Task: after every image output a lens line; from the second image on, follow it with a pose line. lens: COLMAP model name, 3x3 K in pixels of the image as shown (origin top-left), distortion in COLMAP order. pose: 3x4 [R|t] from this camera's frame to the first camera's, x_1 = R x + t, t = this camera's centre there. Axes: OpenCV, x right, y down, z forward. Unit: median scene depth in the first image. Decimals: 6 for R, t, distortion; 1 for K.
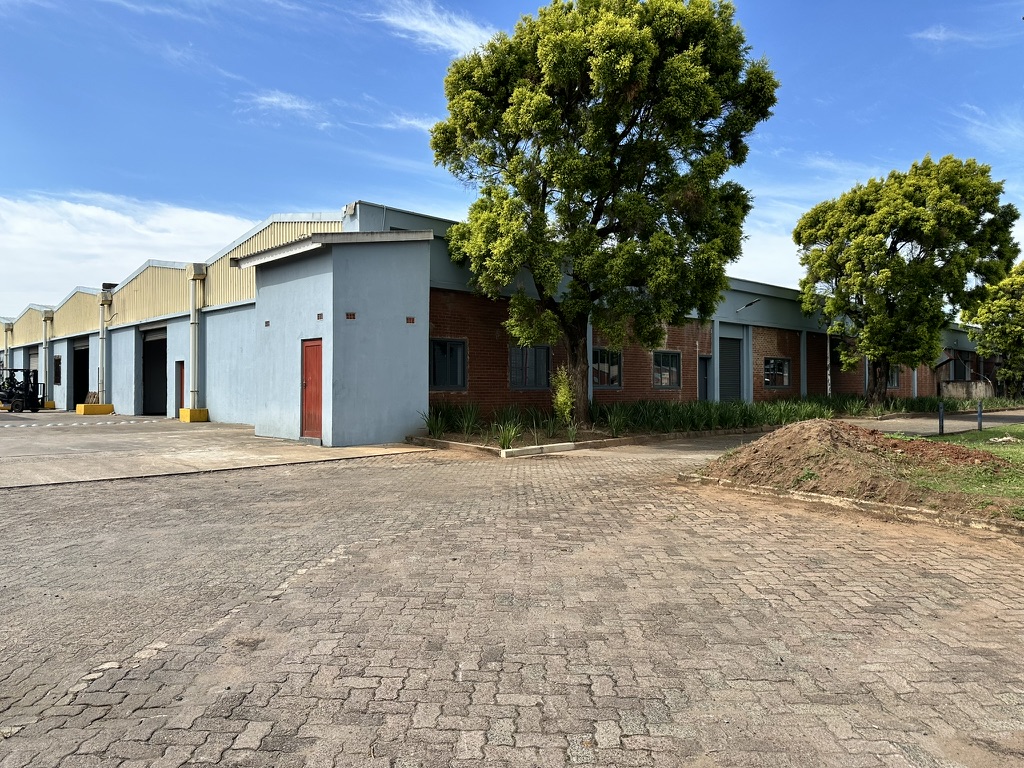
lens RADIAL K [[705.3, 0, 440.2], [0, 705.3, 382.7], [0, 0, 1]] dist [0.064967, -0.095624]
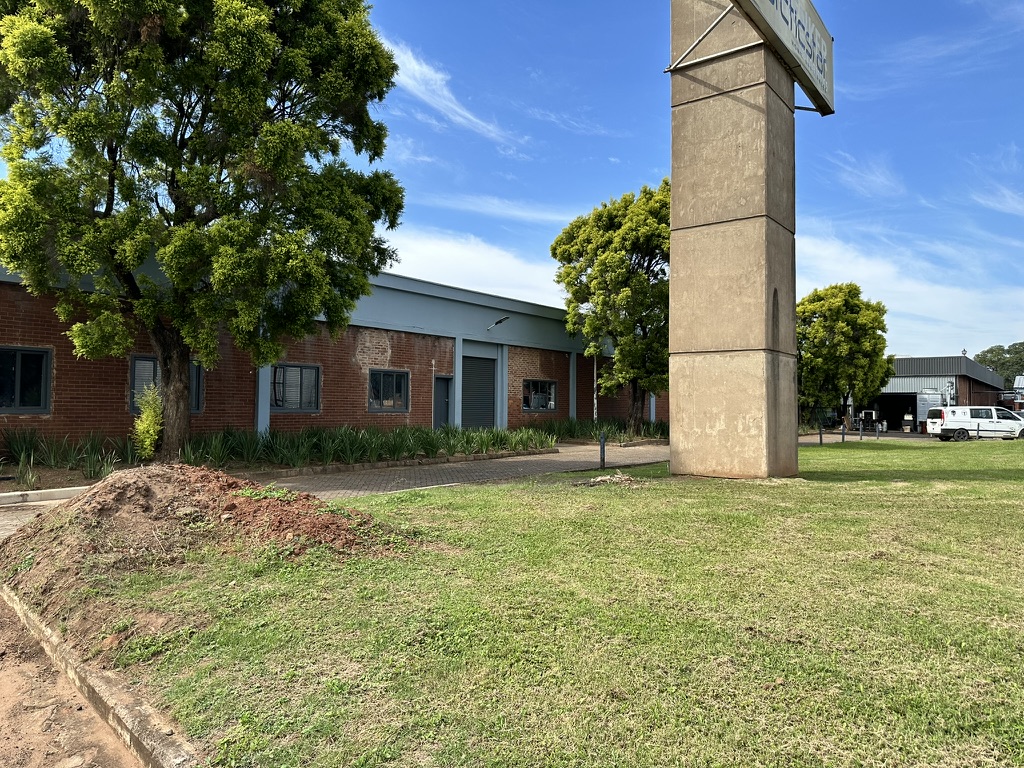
lens RADIAL K [[705.3, 0, 440.2], [0, 705.3, 382.7], [0, 0, 1]] dist [0.064967, -0.095624]
pose [[0.989548, 0.016953, 0.143202, 0.234904], [-0.013306, 0.999563, -0.026384, -0.005124], [-0.143587, 0.024203, 0.989342, 0.101506]]
